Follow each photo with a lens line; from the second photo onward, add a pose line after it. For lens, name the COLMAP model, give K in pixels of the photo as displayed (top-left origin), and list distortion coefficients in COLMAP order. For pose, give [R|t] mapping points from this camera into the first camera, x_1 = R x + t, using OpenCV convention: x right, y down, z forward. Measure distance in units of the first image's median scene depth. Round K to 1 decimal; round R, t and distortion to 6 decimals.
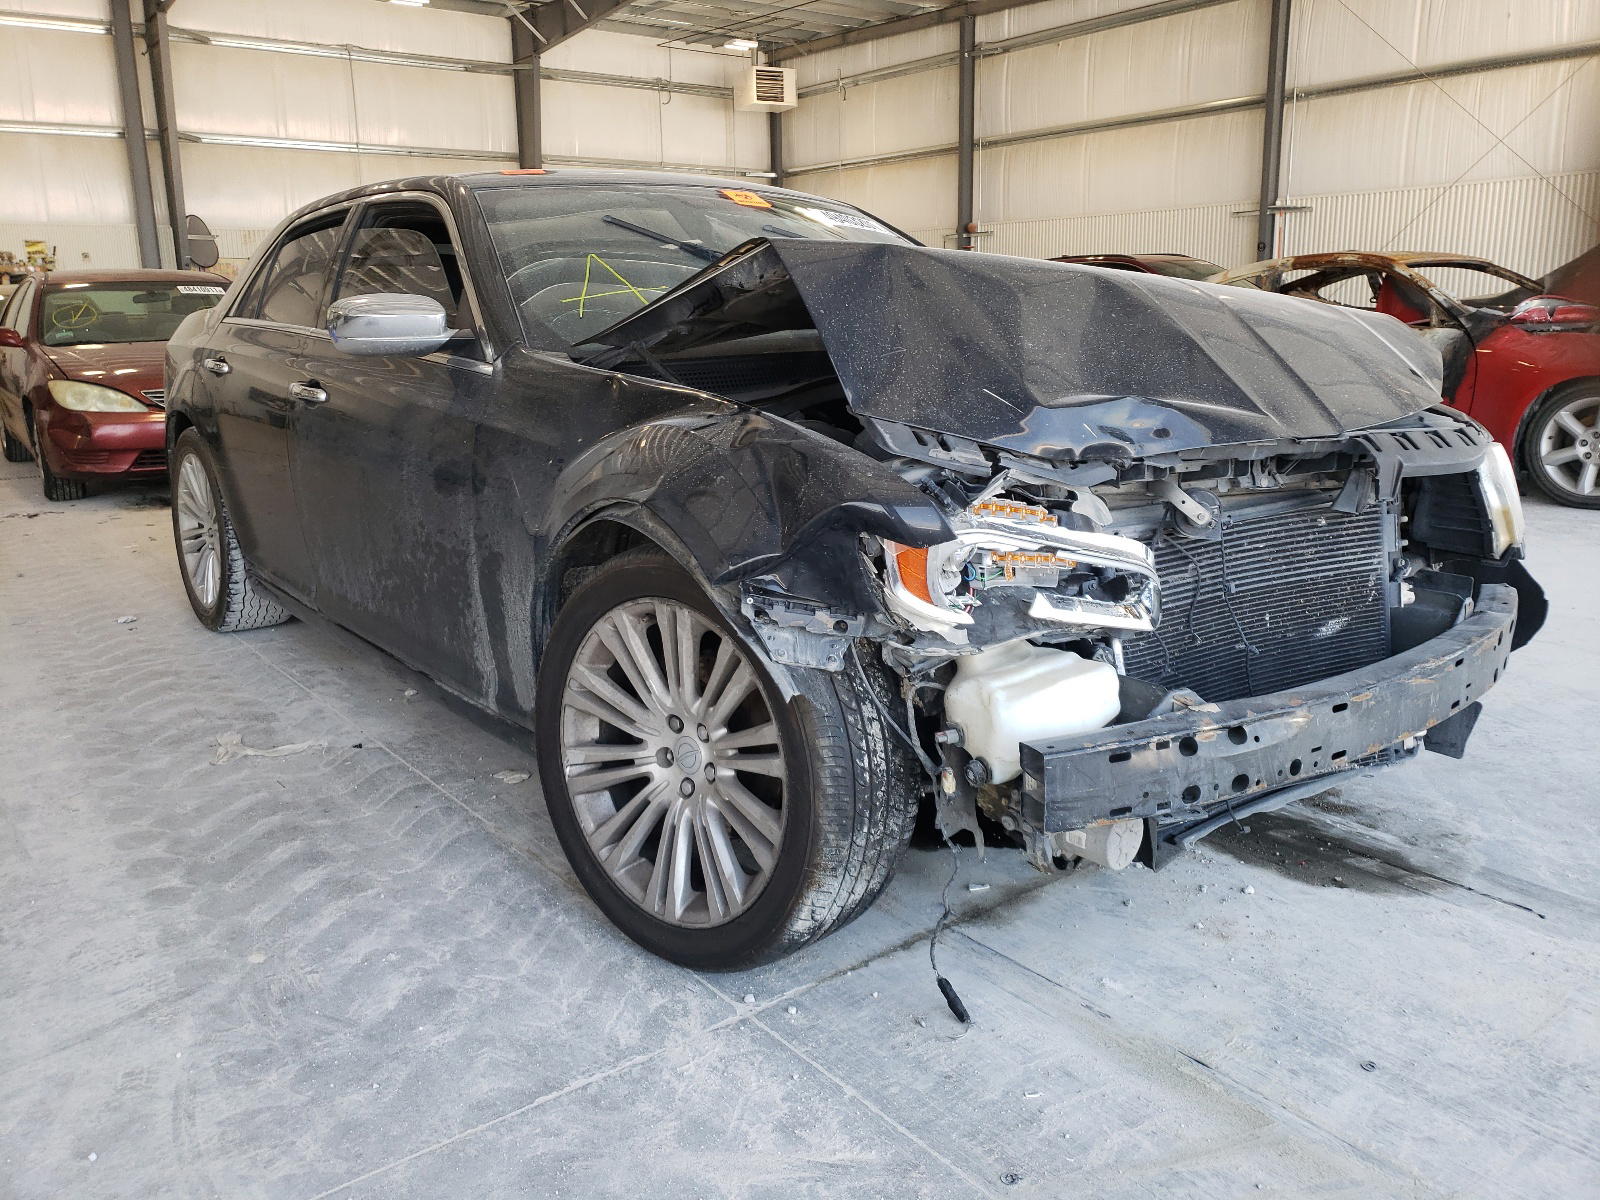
lens RADIAL K [[1199.4, 0, 841.2], [0, 1199.4, 596.6], [0, 0, 1]] dist [0.067920, -0.094706]
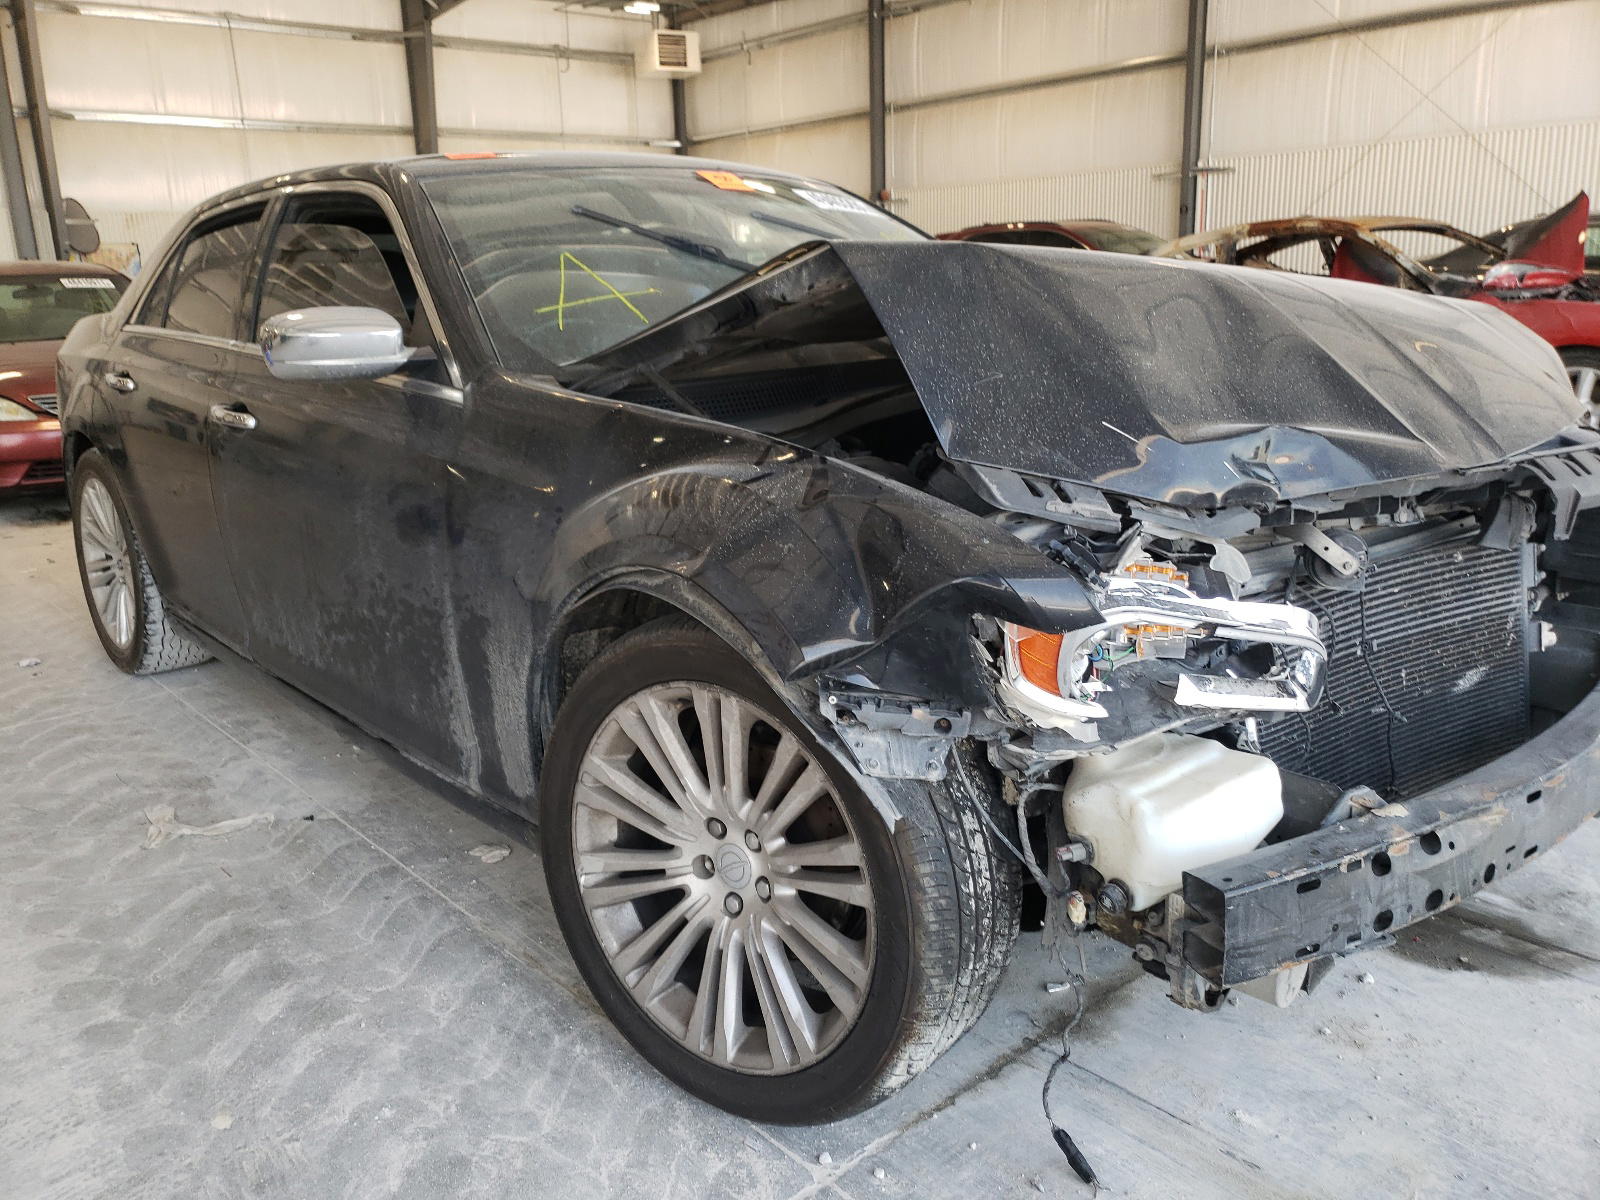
lens RADIAL K [[1220.6, 0, 801.6], [0, 1220.6, 620.8], [0, 0, 1]] dist [0.018800, 0.000579]
pose [[0.998956, -0.031338, 0.033252, -0.092496], [0.030077, 0.998834, 0.037770, -0.060934], [-0.034397, -0.036730, 0.998733, 0.141443]]
